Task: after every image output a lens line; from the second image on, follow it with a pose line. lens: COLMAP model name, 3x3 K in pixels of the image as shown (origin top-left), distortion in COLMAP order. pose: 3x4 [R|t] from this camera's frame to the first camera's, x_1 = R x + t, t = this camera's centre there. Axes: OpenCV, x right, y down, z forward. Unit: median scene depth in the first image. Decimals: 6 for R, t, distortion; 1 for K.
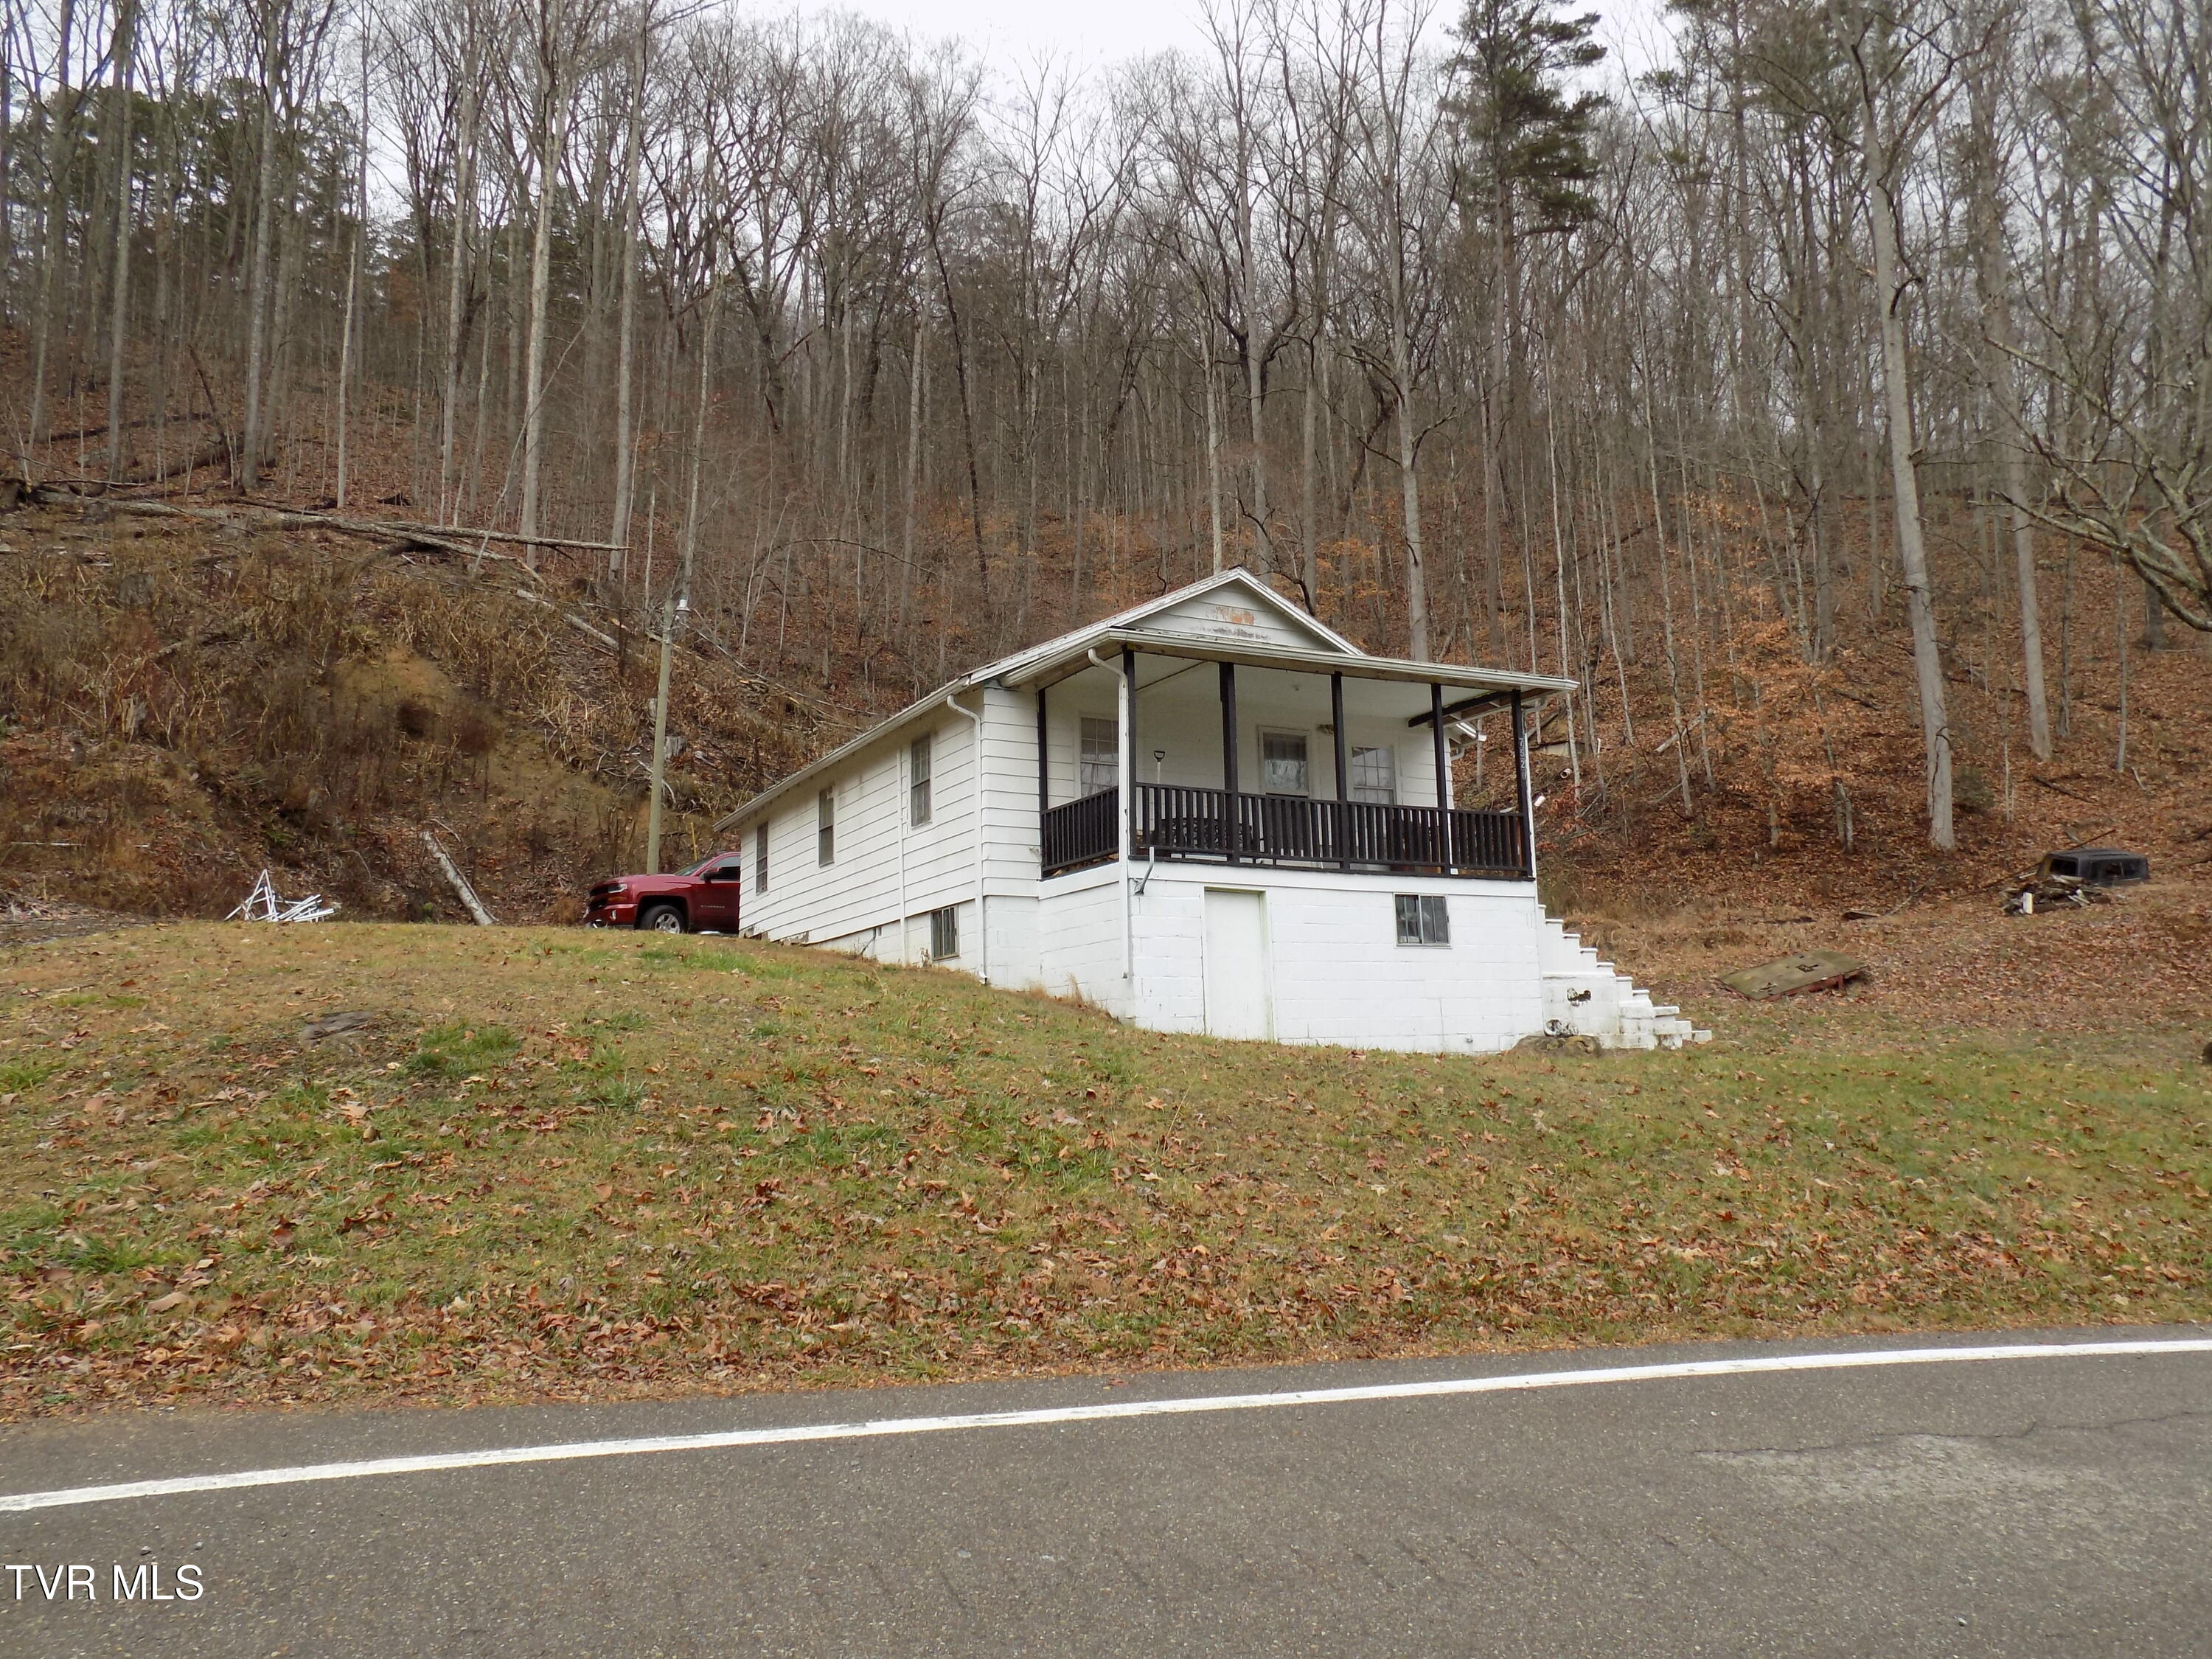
lens RADIAL K [[1569.6, 0, 1168.2], [0, 1569.6, 823.8], [0, 0, 1]] dist [-0.041066, 0.062503]
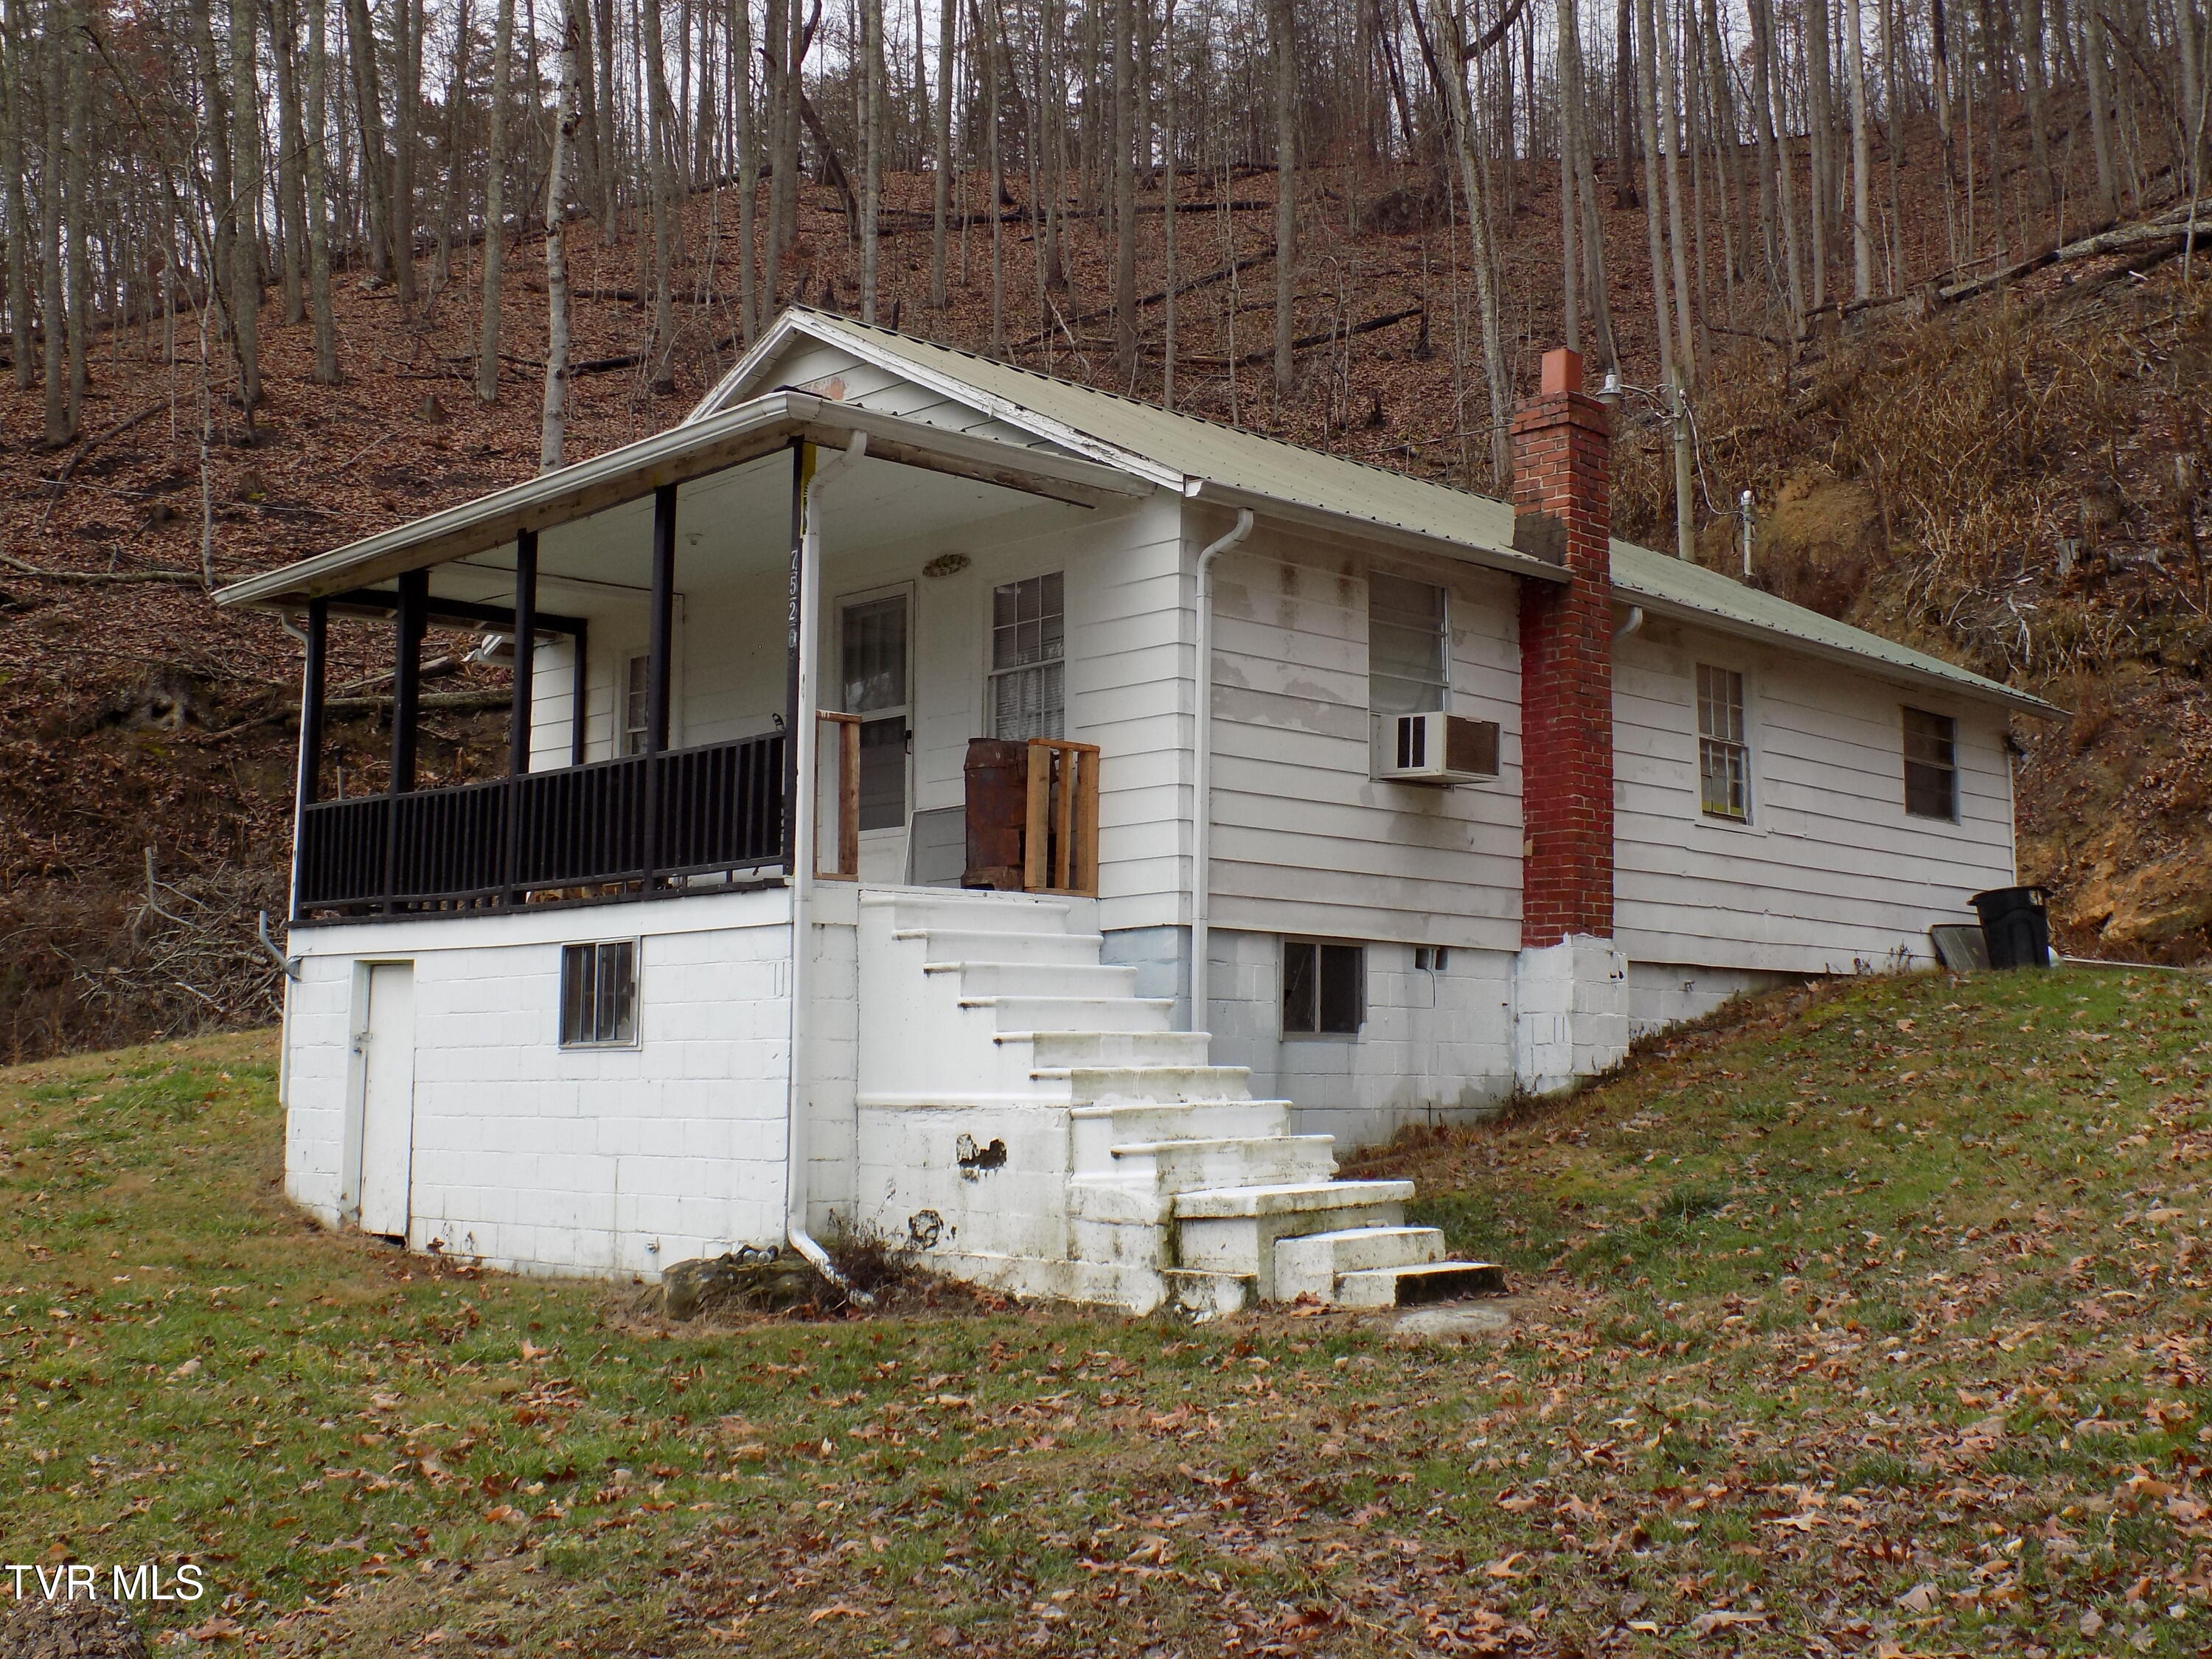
lens RADIAL K [[2412.9, 0, 1196.3], [0, 2412.9, 821.7], [0, 0, 1]] dist [0.025885, 0.000000]
pose [[0.283411, -0.079992, -0.955656, 0.832273], [0.136401, 0.989746, -0.042394, 0.058029], [0.949249, -0.118338, 0.291416, 0.850646]]
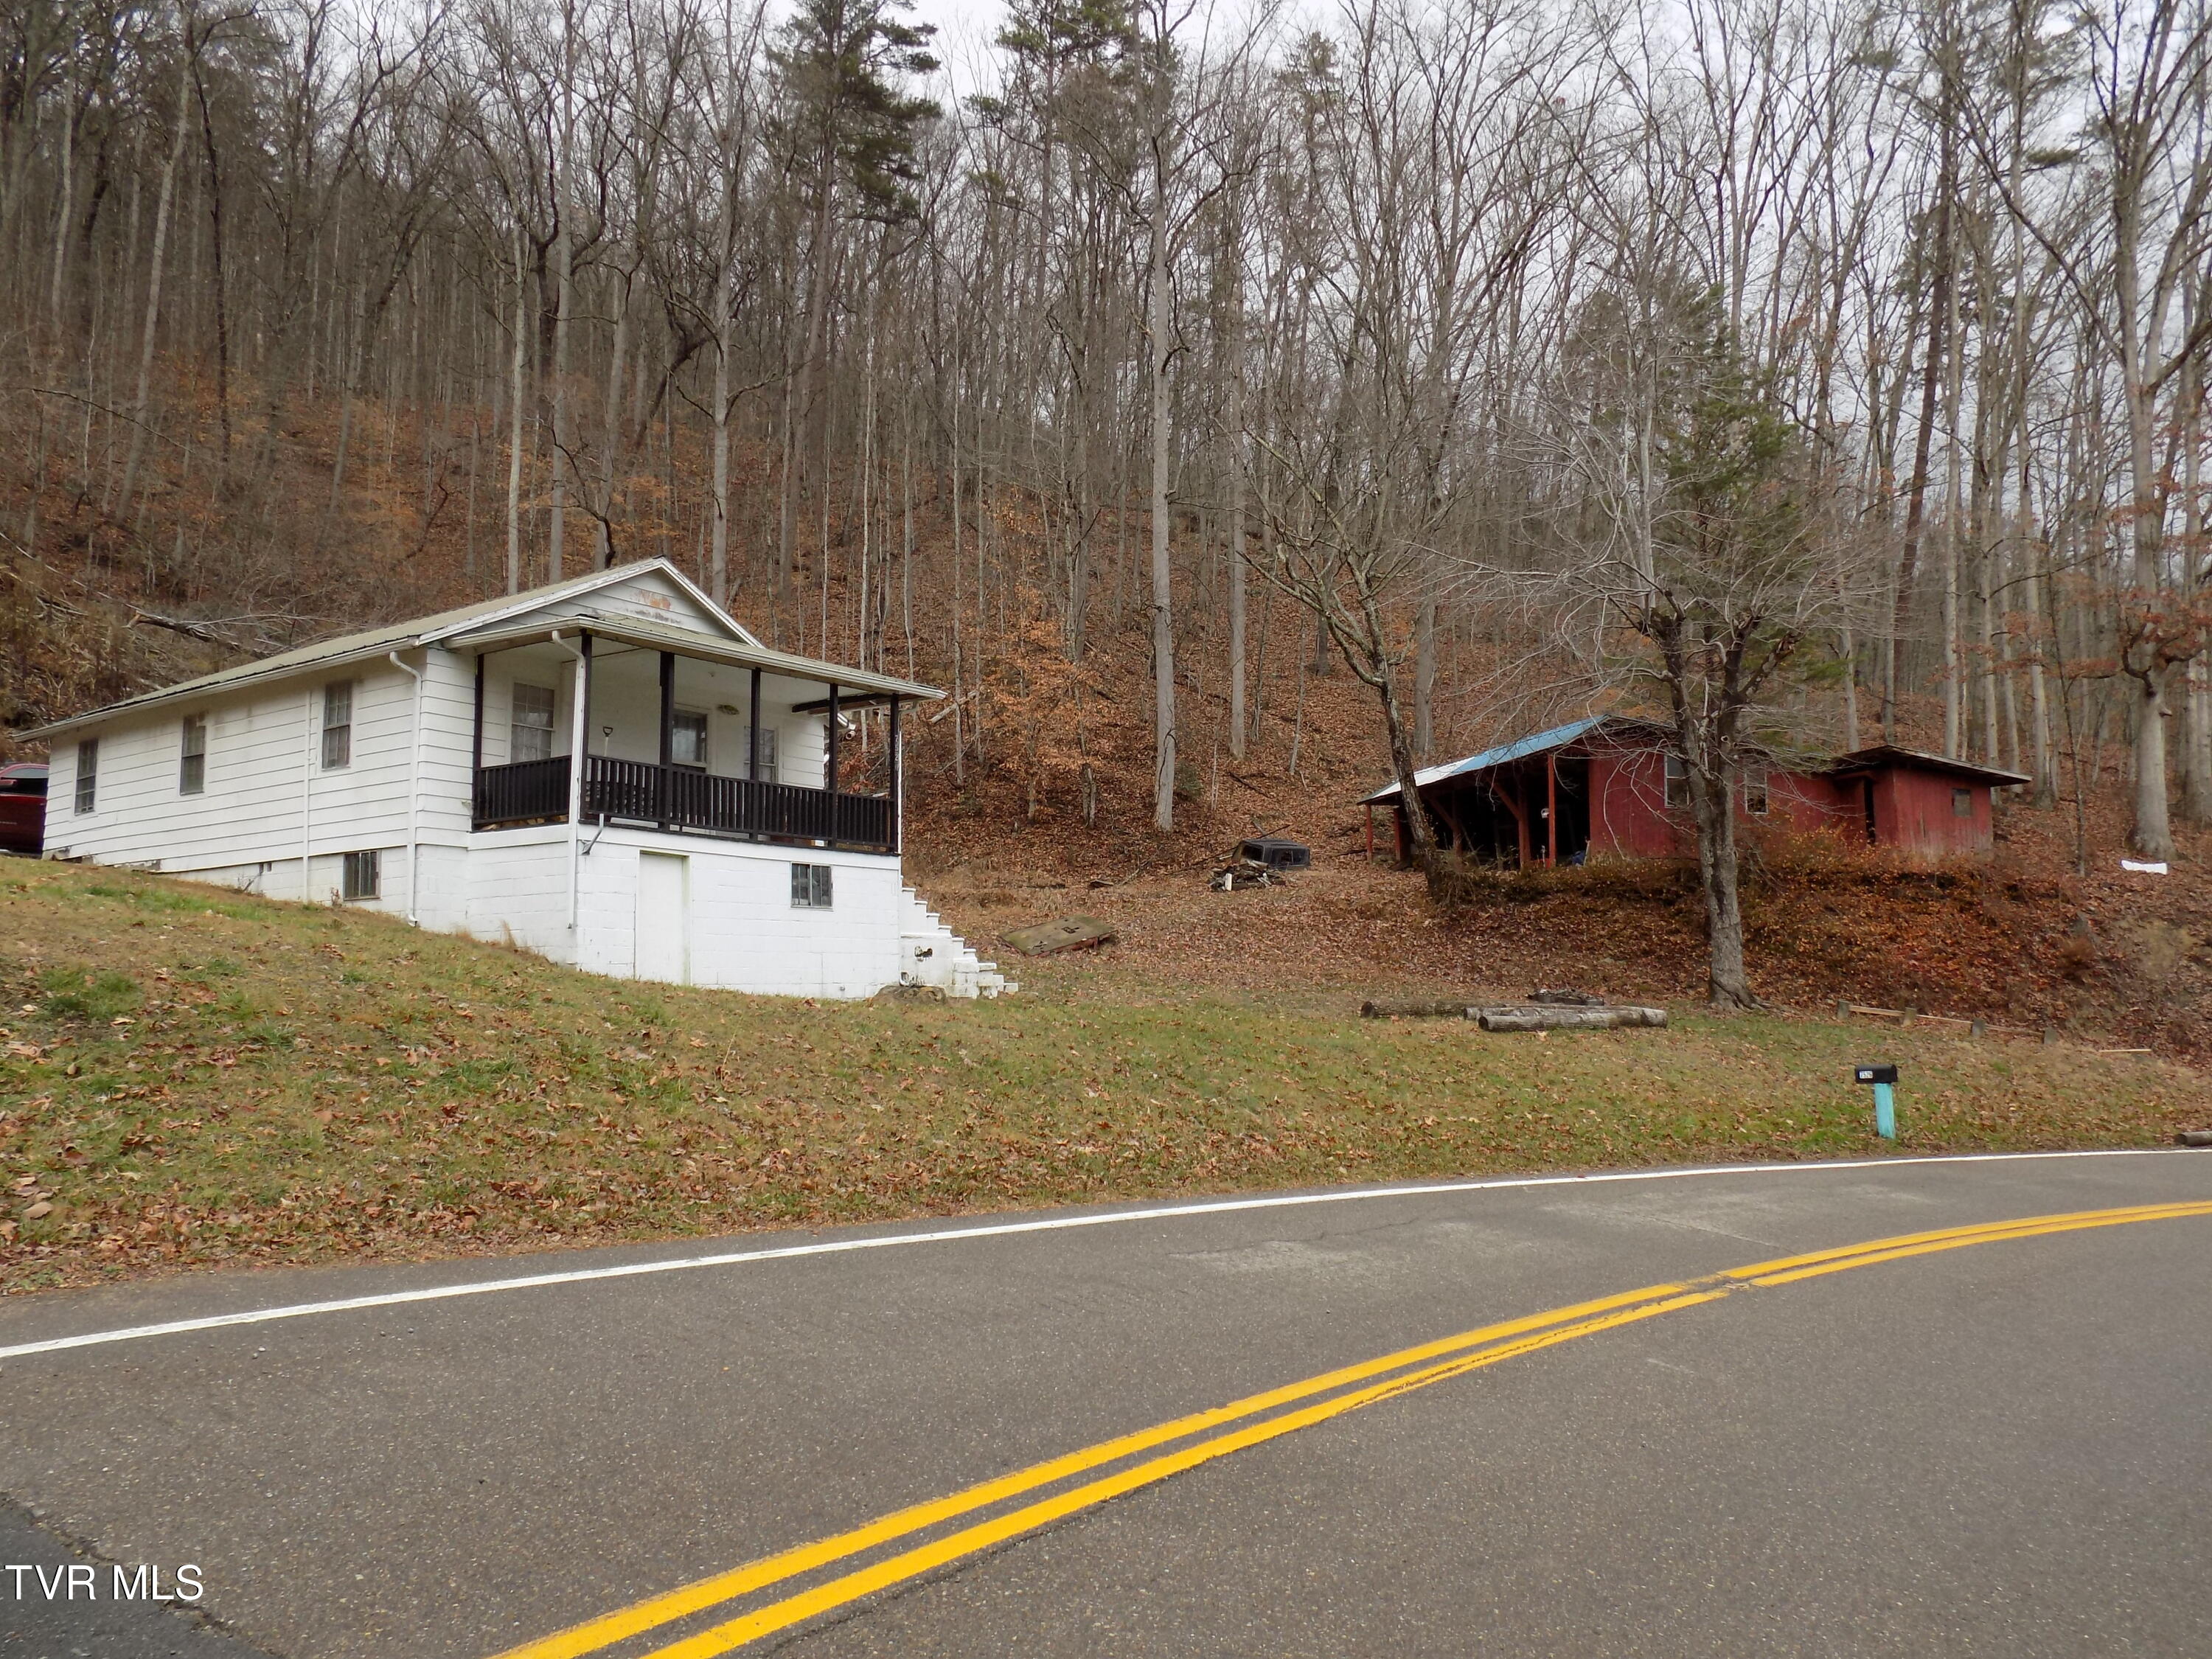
lens RADIAL K [[1569.6, 0, 1098.3], [0, 1569.6, 836.7], [0, 0, 1]] dist [-0.041066, 0.062503]
pose [[0.900752, 0.061252, 0.429993, -0.133922], [-0.082760, 0.996072, 0.031477, -0.026334], [-0.426376, -0.063939, 0.902283, -0.130223]]
